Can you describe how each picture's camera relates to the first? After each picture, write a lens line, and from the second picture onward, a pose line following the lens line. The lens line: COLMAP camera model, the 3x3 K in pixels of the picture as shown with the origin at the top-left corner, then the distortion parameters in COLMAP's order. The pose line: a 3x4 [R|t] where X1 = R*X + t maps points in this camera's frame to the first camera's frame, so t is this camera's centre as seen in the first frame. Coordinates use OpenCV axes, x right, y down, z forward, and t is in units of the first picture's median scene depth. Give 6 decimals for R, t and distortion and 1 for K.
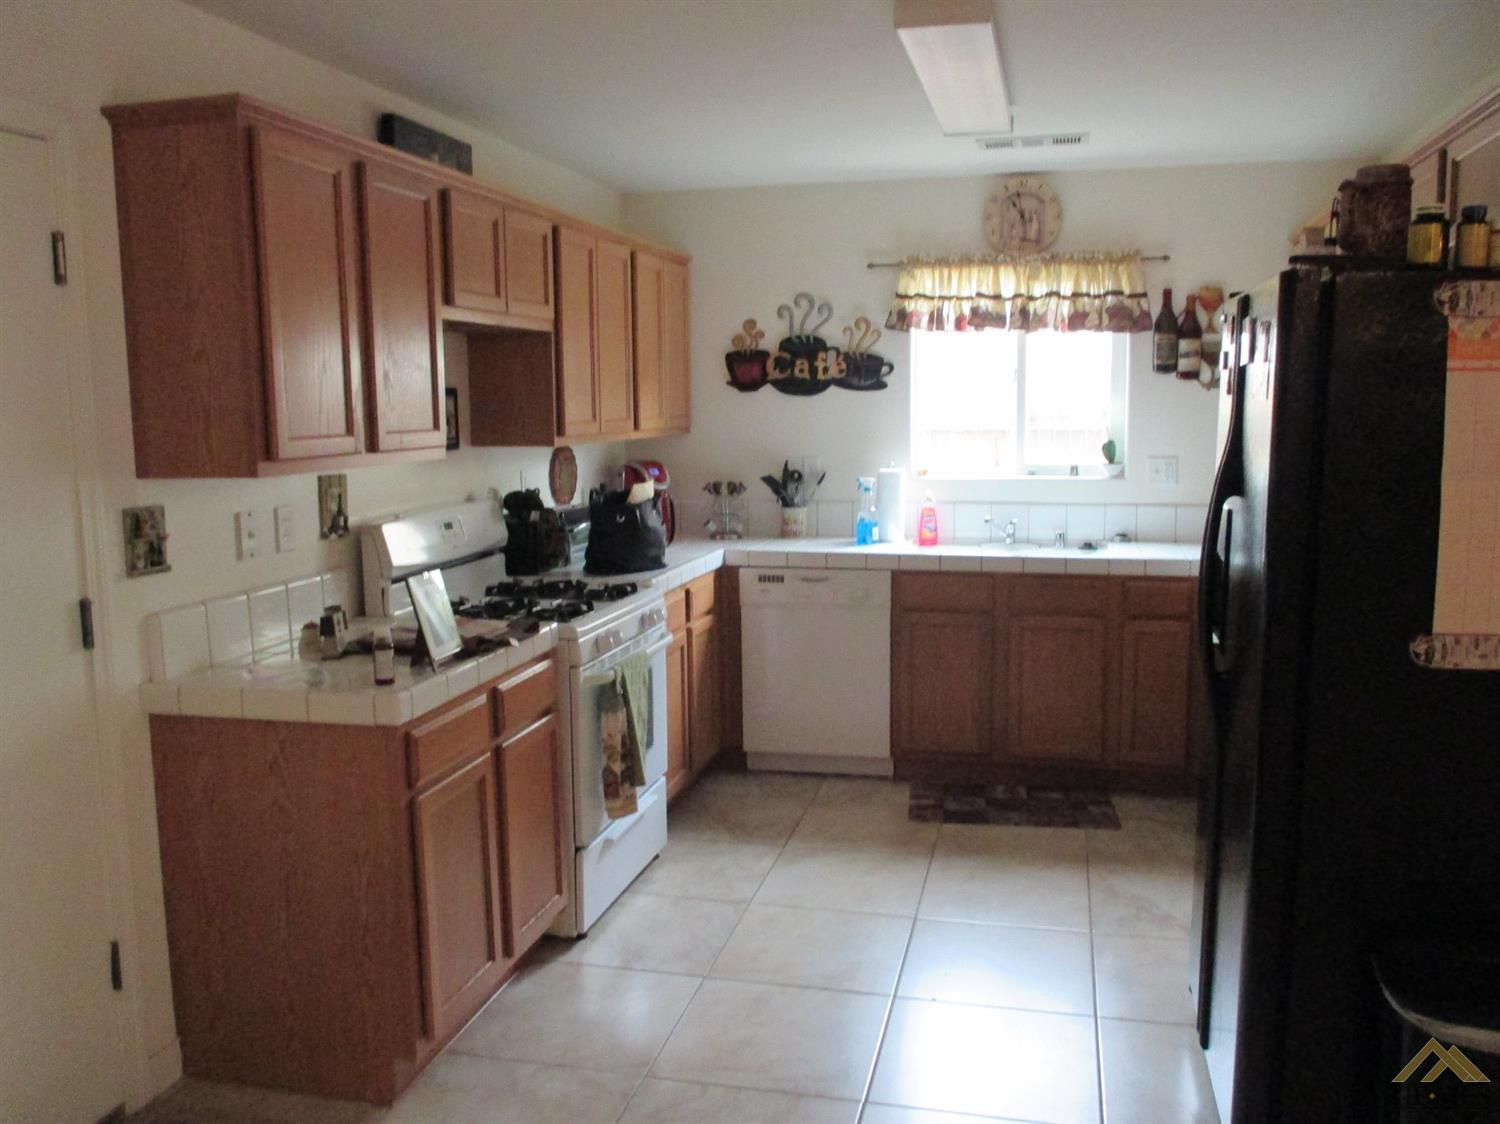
lens RADIAL K [[1266.3, 0, 745.6], [0, 1266.3, 537.7], [0, 0, 1]] dist [-0.026157, 0.001461]
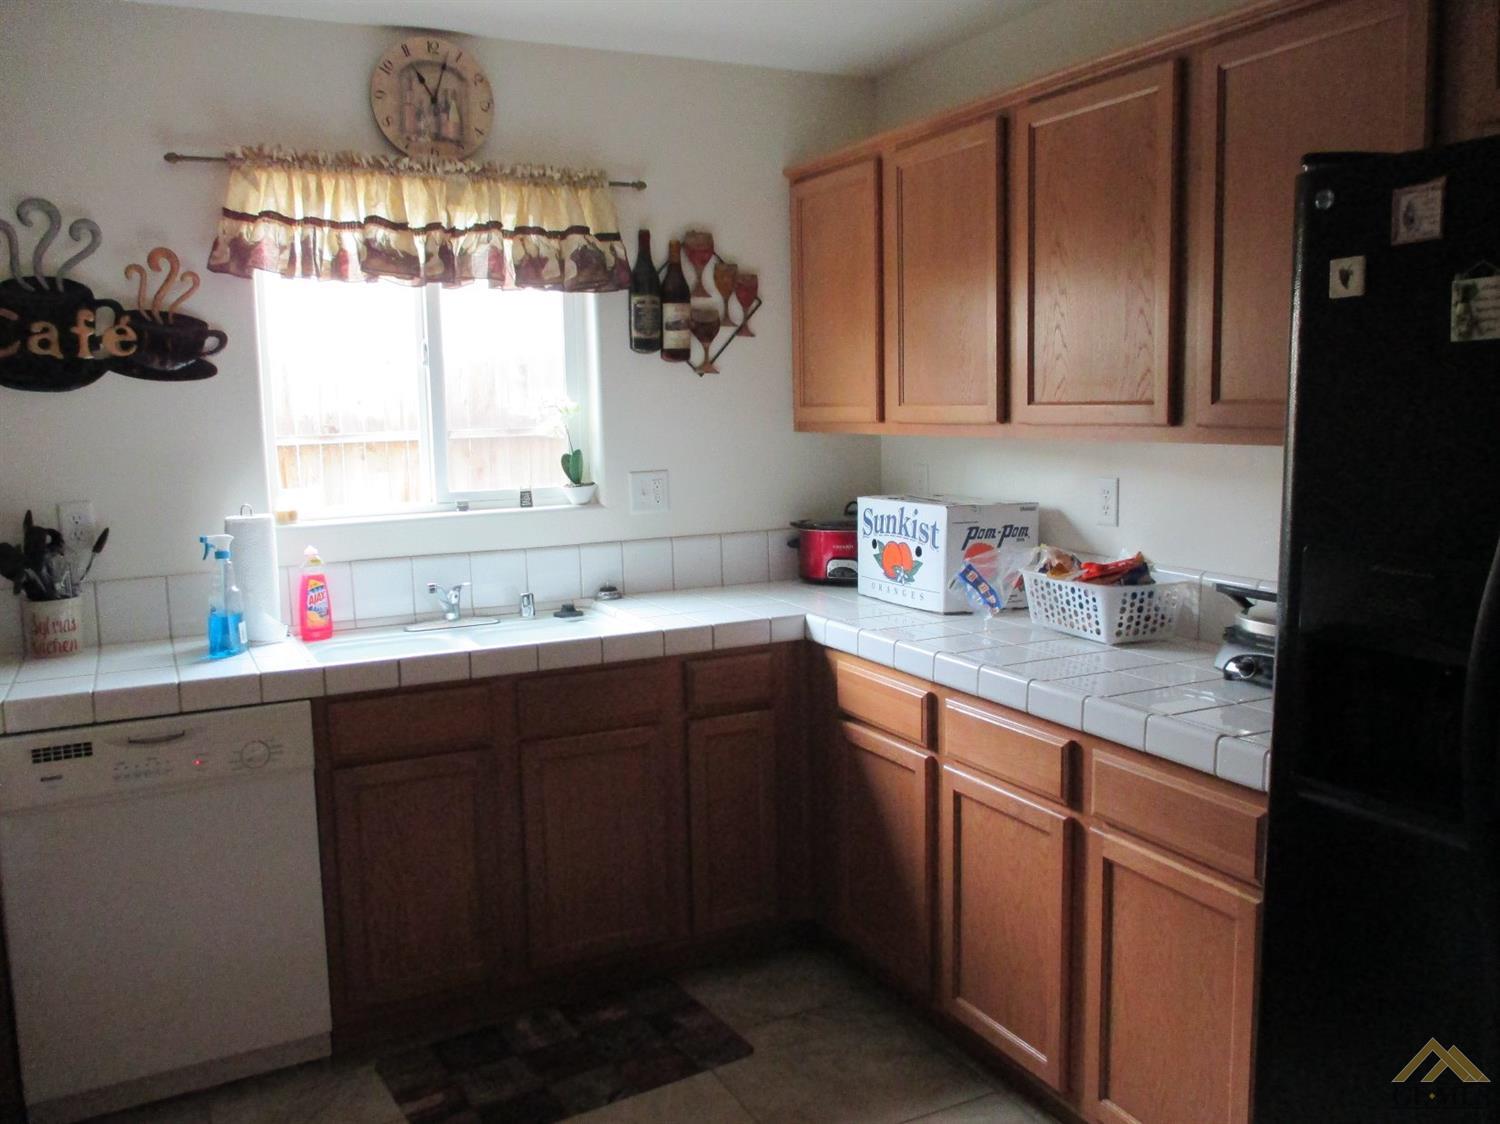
lens RADIAL K [[1266.3, 0, 758.0], [0, 1266.3, 539.6], [0, 0, 1]] dist [-0.026157, 0.001461]
pose [[0.757920, -0.080051, 0.647417, -0.080076], [0.089730, 0.995802, 0.018083, -0.032883], [-0.646146, 0.044387, 0.761922, 0.418735]]
